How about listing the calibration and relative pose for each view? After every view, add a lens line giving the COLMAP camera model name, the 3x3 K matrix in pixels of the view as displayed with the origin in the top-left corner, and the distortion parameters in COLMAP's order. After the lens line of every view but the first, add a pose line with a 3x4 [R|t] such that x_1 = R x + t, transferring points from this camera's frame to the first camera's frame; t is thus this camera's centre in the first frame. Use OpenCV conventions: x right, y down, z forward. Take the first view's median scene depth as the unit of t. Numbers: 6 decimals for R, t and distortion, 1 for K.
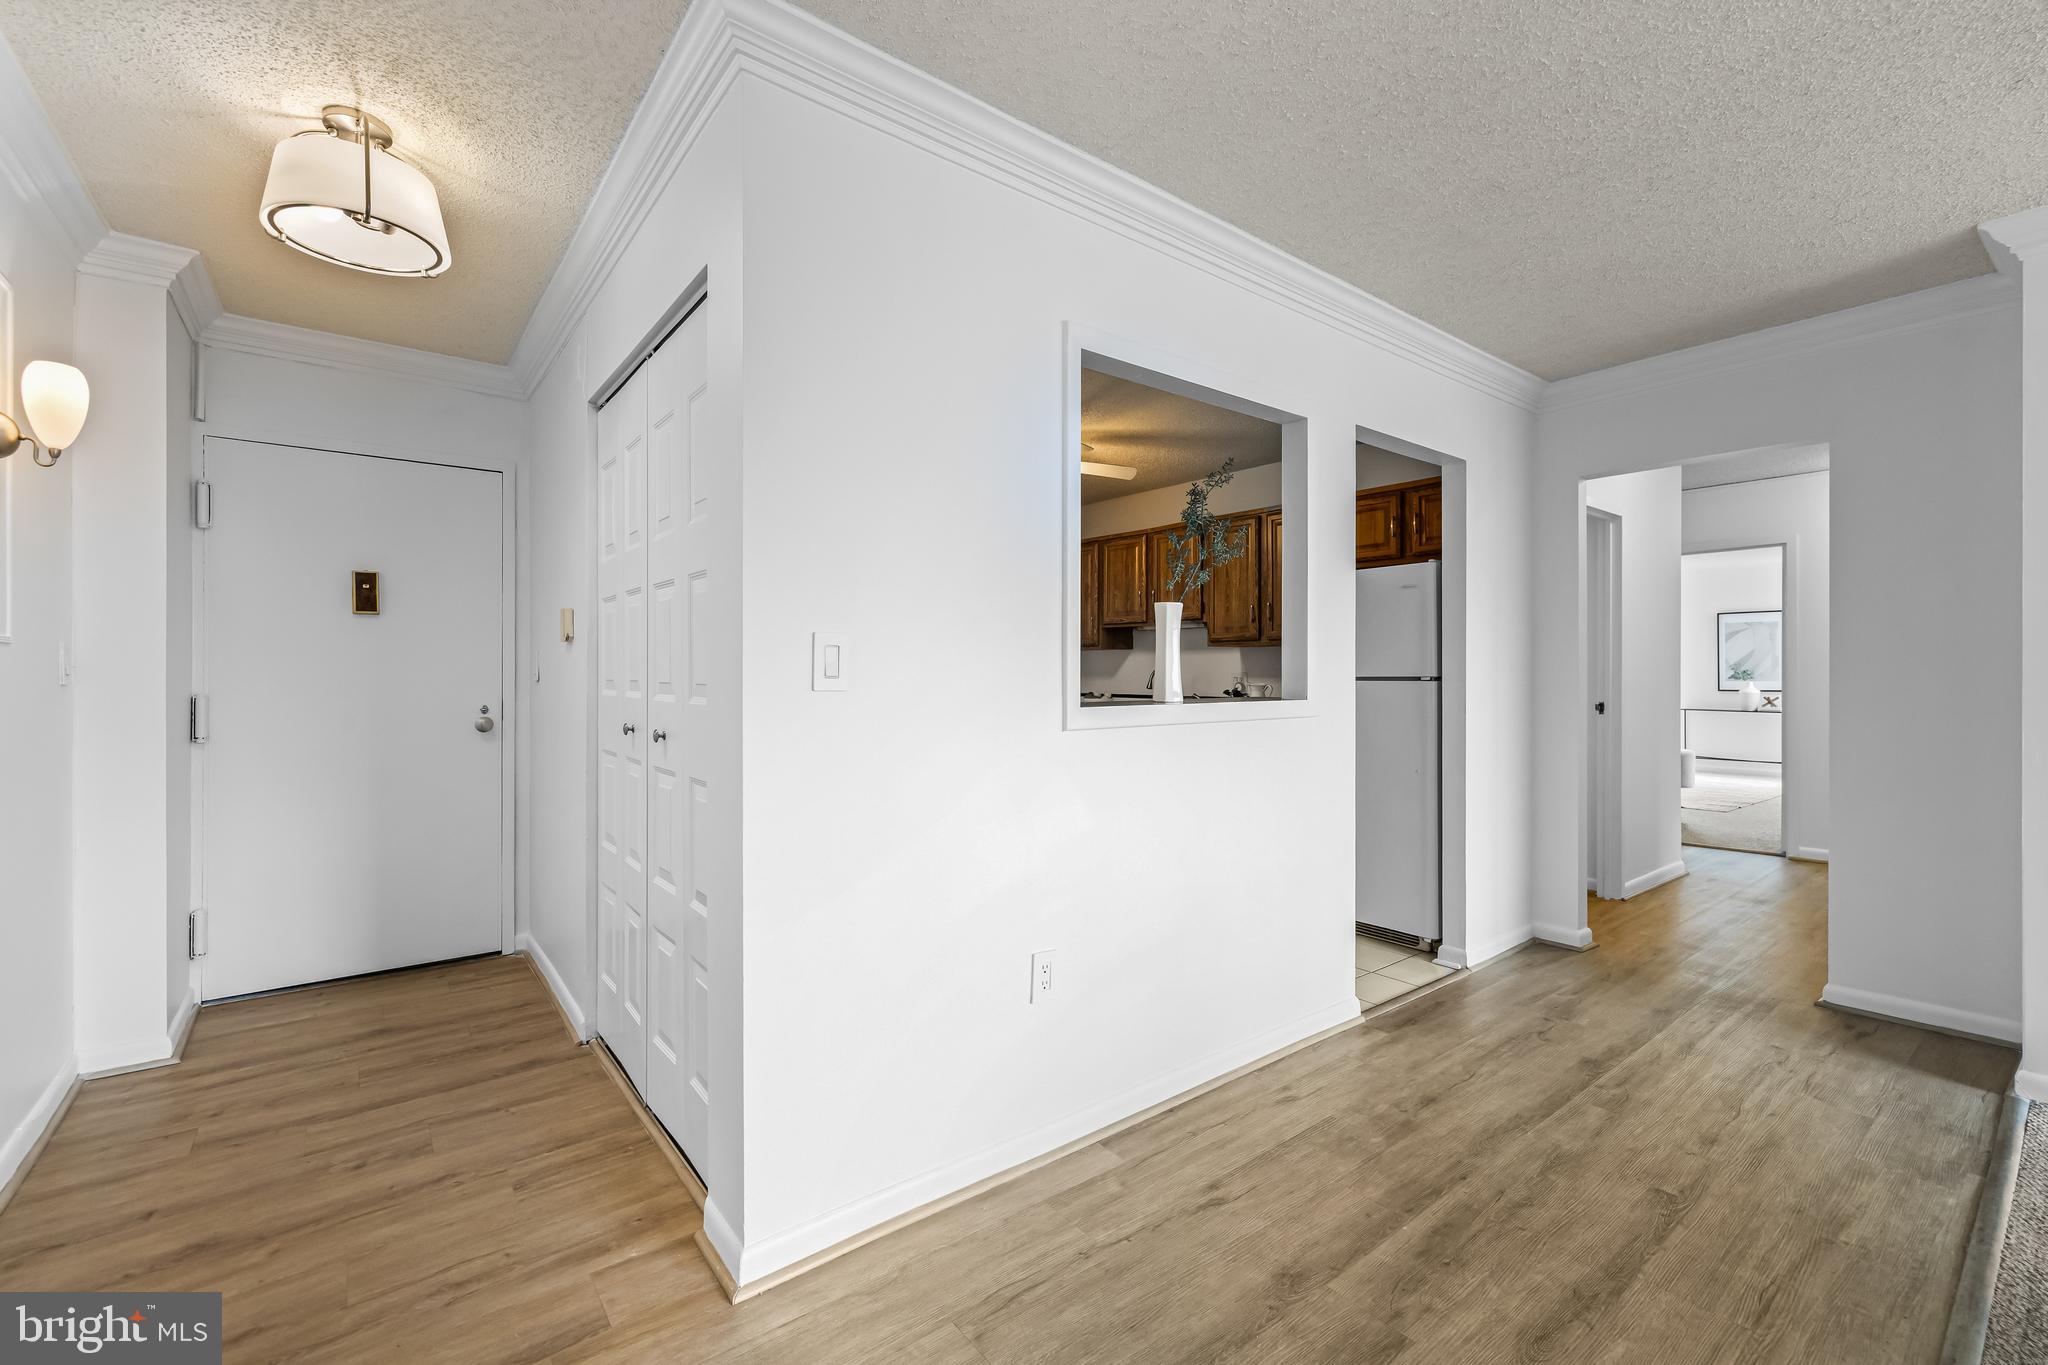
lens RADIAL K [[861.1, 0, 1038.8], [0, 861.1, 675.2], [0, 0, 1]] dist [0.000101, 0.001678]
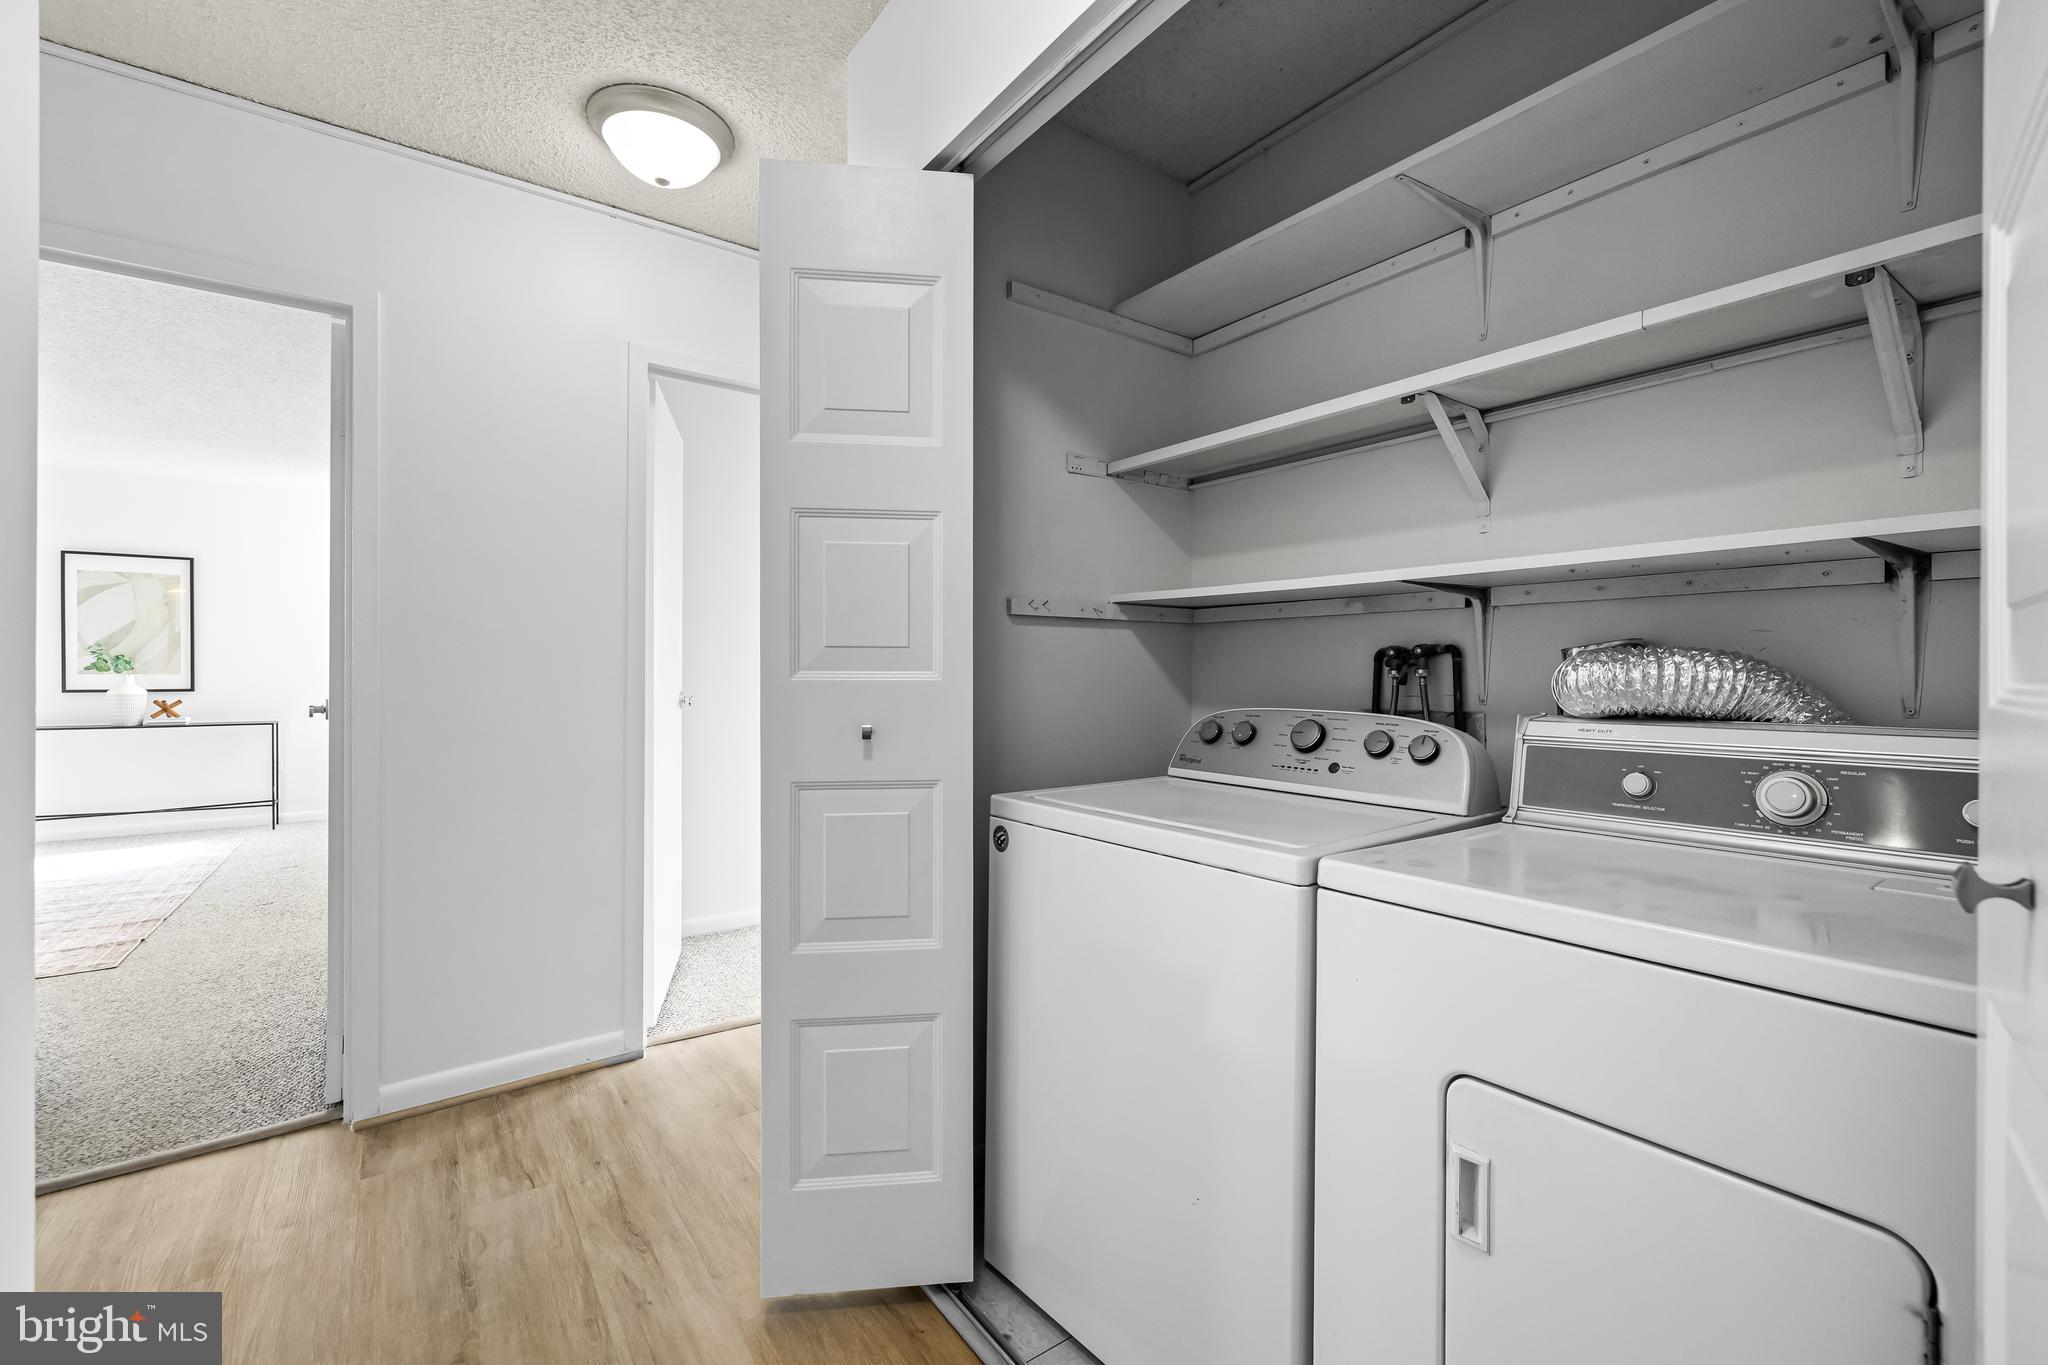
lens RADIAL K [[861.1, 0, 1017.5], [0, 861.1, 673.3], [0, 0, 1]] dist [0.000101, 0.001678]
pose [[0.047899, 0.001526, 0.998851, 0.275397], [0.000991, 0.999998, -0.001575, 0.007838], [-0.998852, 0.001065, 0.047897, 0.376235]]
